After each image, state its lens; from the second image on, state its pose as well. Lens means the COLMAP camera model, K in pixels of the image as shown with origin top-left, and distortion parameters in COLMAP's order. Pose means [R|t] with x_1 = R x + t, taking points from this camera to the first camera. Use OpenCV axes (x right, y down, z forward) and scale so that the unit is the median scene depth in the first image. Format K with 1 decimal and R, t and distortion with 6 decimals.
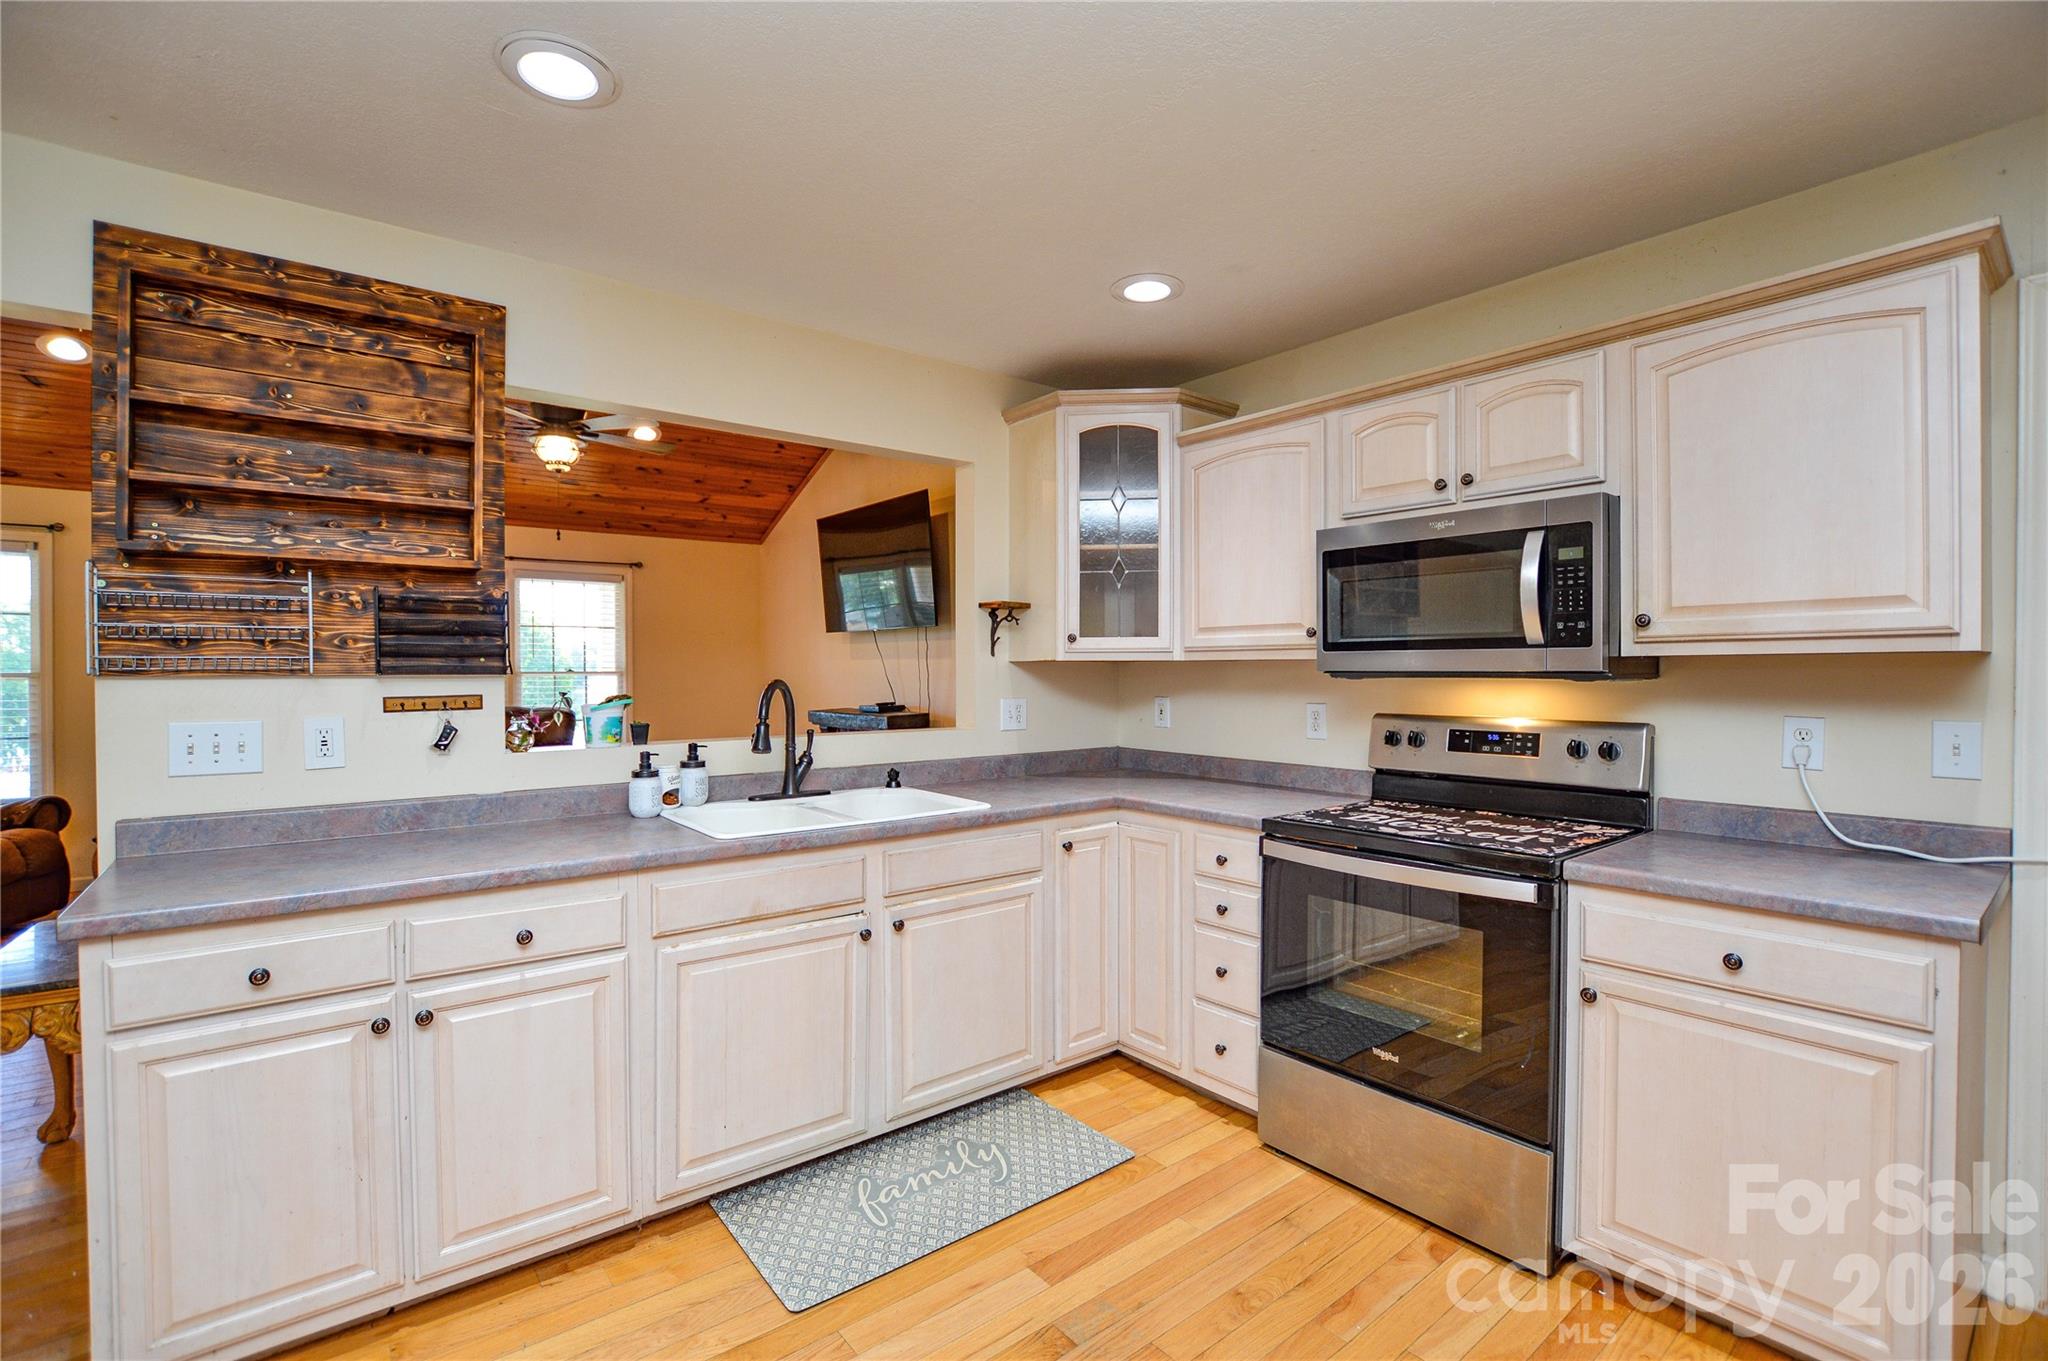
lens RADIAL K [[929.5, 0, 1021.4], [0, 929.5, 674.9], [0, 0, 1]] dist [-0.020978, 0.000378]
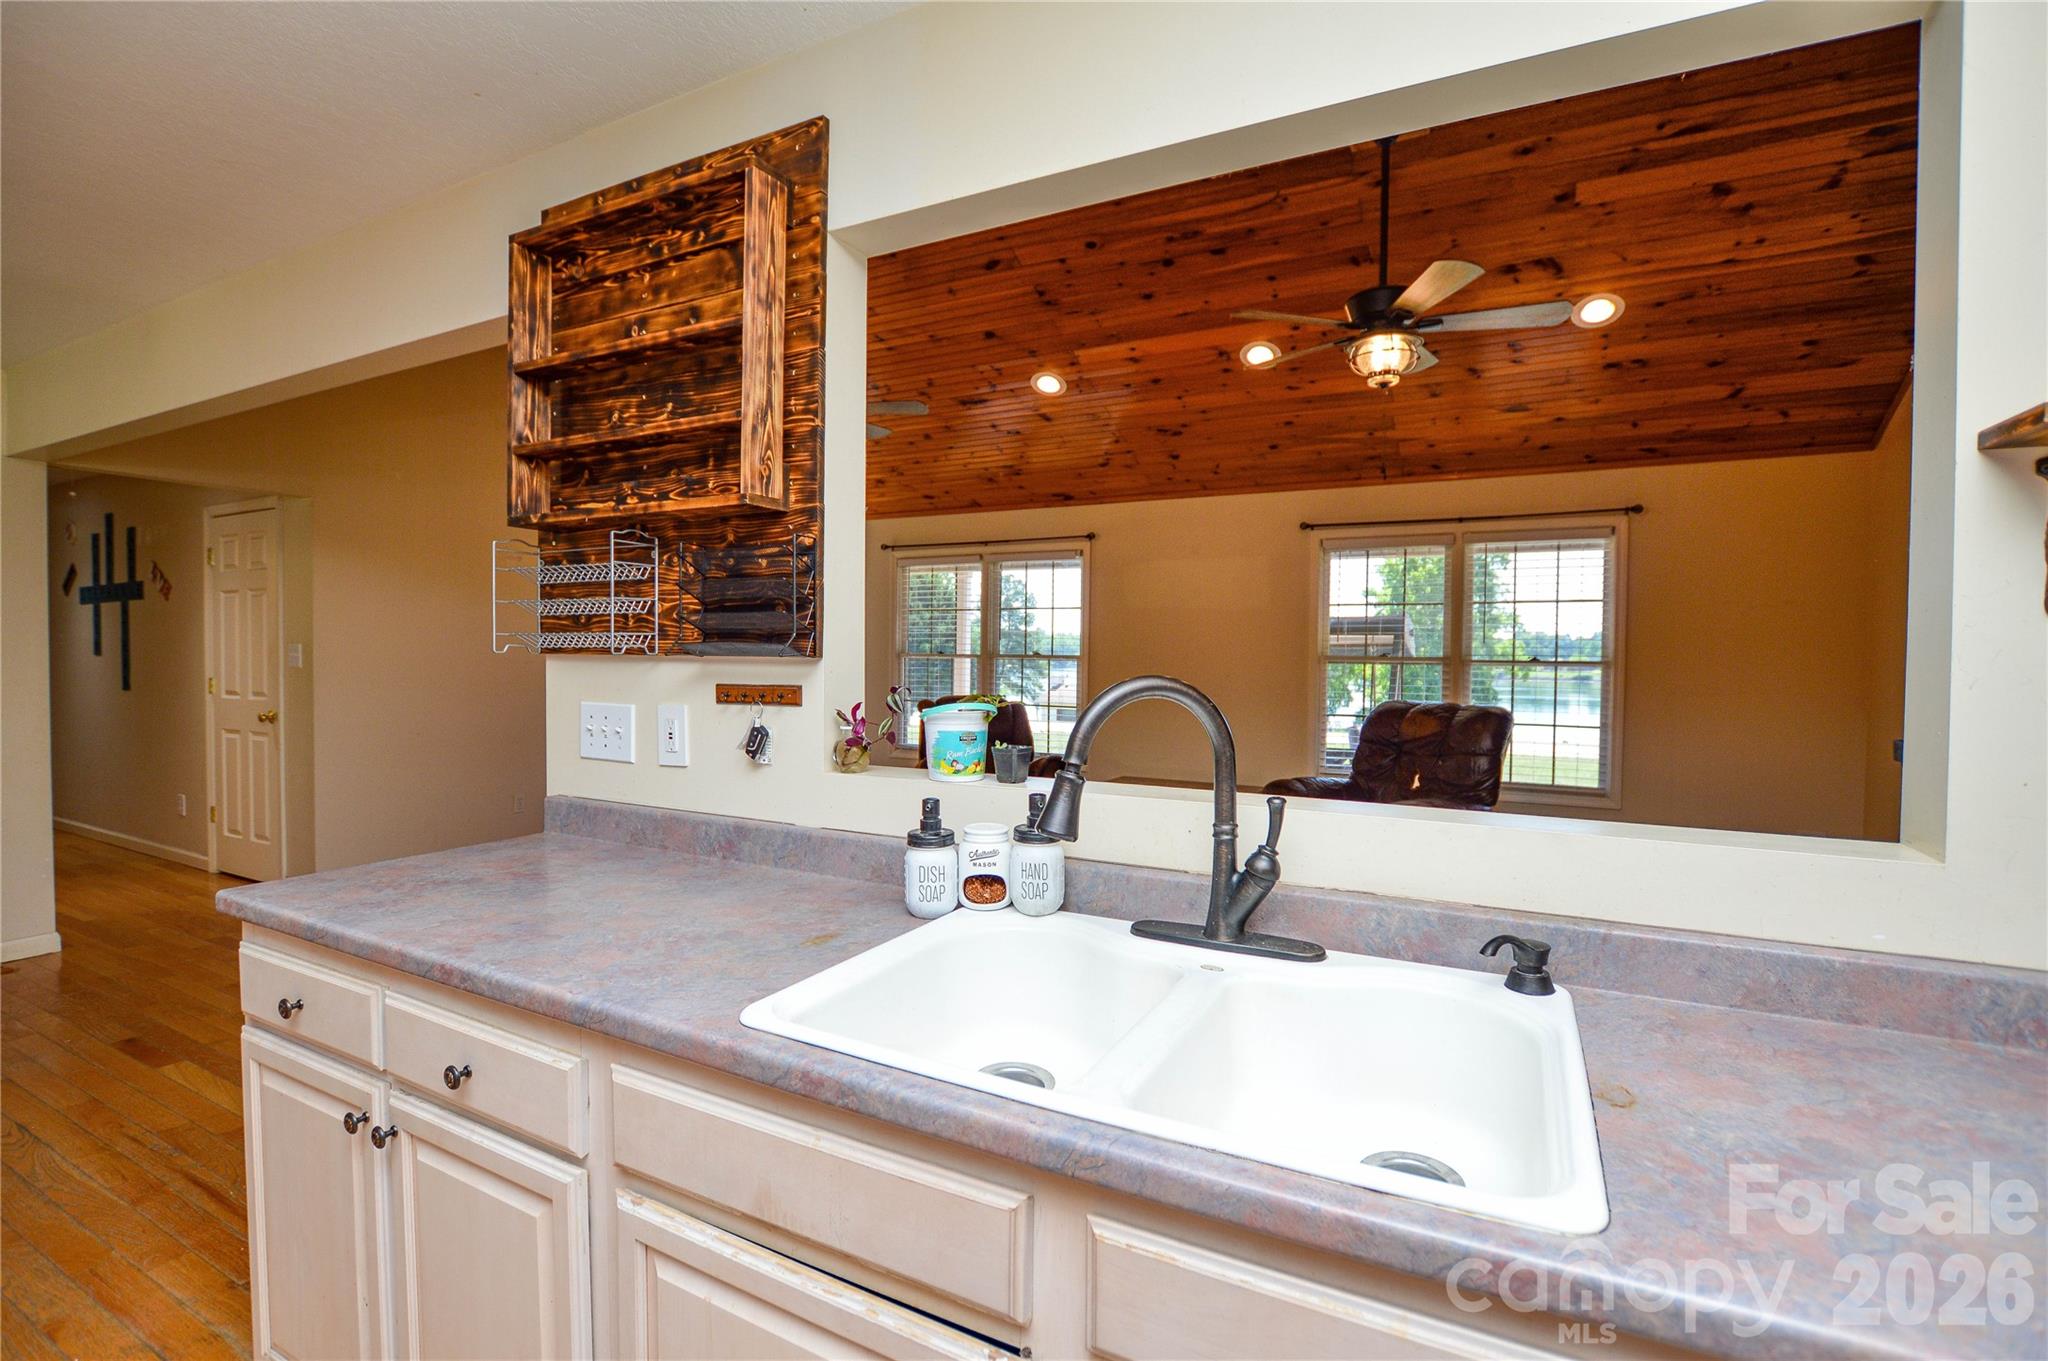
lens RADIAL K [[929.5, 0, 1029.2], [0, 929.5, 676.3], [0, 0, 1]] dist [-0.020978, 0.000378]
pose [[0.396068, 0.028469, -0.917780, 0.116727], [-0.015794, 0.999583, 0.024191, -0.004703], [0.918085, 0.004914, 0.396352, 0.753951]]
